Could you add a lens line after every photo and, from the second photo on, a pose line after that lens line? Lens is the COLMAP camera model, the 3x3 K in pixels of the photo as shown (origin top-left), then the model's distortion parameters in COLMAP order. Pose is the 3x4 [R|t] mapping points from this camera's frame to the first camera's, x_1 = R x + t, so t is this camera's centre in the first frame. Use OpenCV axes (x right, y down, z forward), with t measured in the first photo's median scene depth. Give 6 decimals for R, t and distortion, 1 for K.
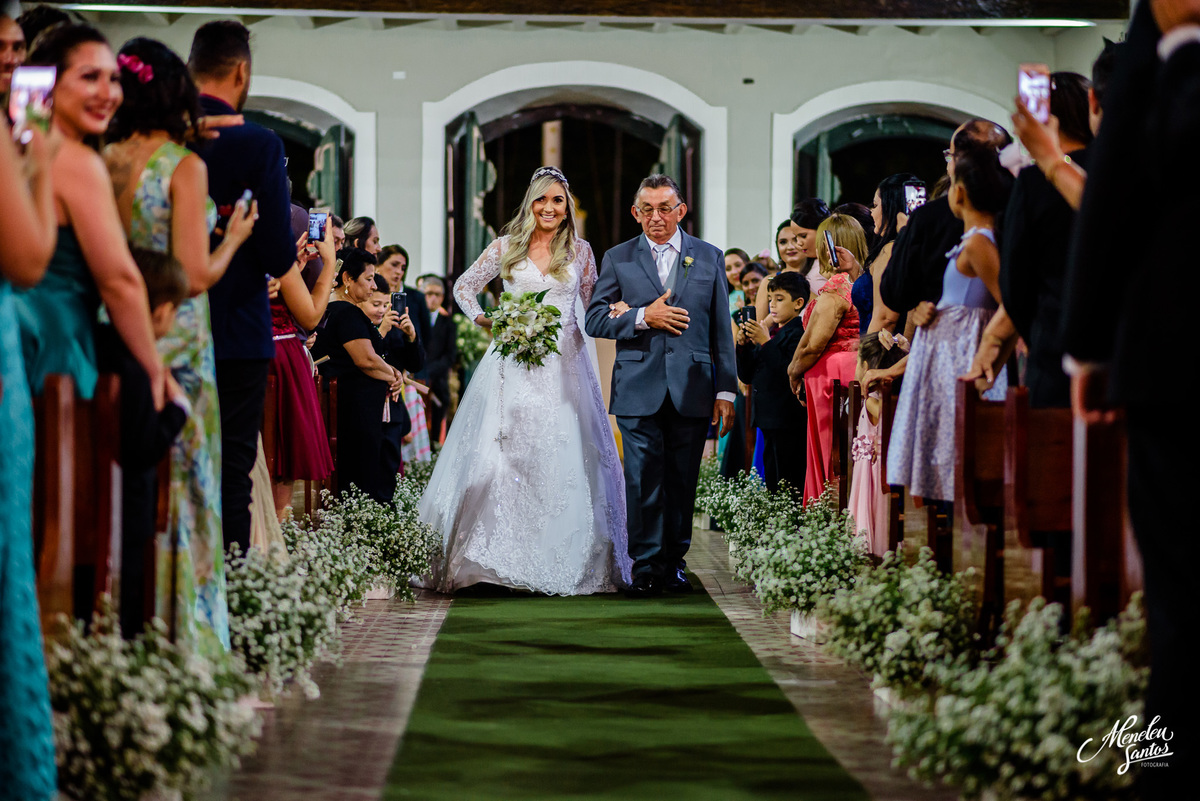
lens RADIAL K [[2879.1, 0, 602.1], [0, 2879.1, 397.4], [0, 0, 1]] dist [0.118396, 0.000000]
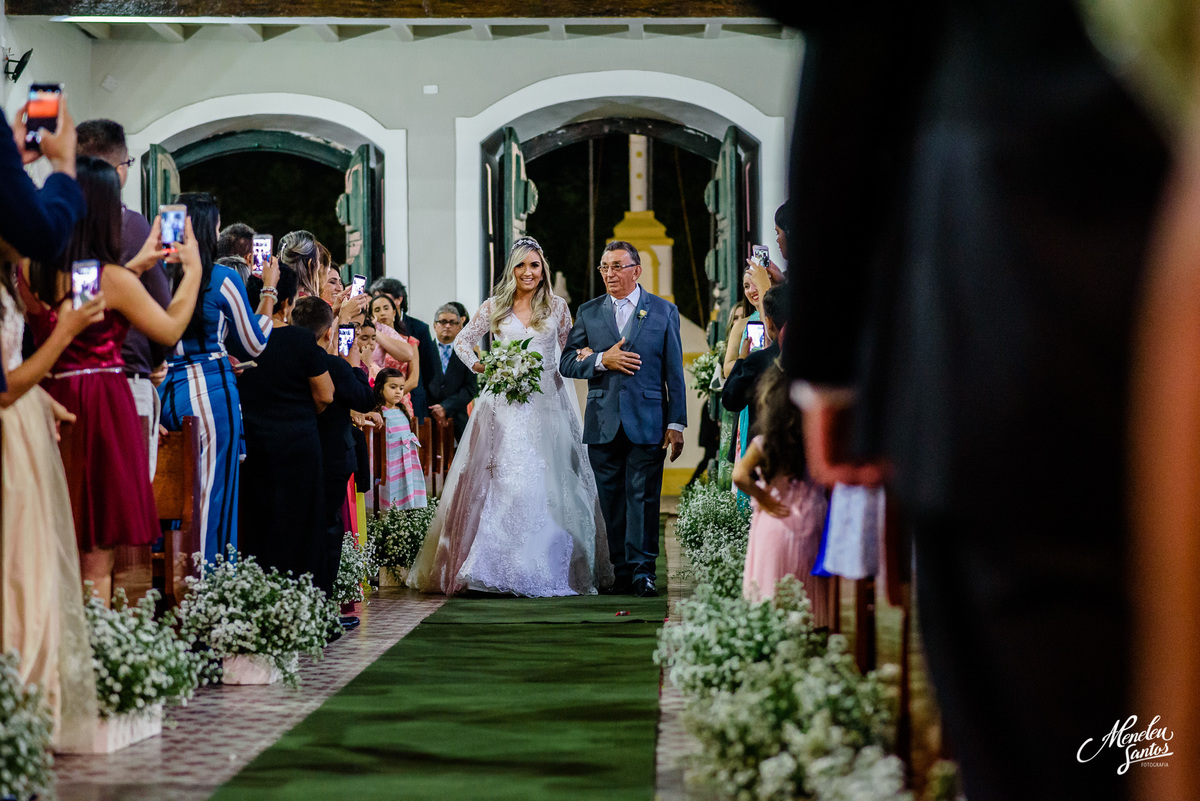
lens RADIAL K [[2879.1, 0, 597.5], [0, 2879.1, 402.2], [0, 0, 1]] dist [0.118396, 0.000000]
pose [[0.998785, -0.013659, -0.047359, 0.061340], [0.013203, 0.999864, -0.009929, -0.001824], [0.047488, 0.009292, 0.998829, 0.172442]]
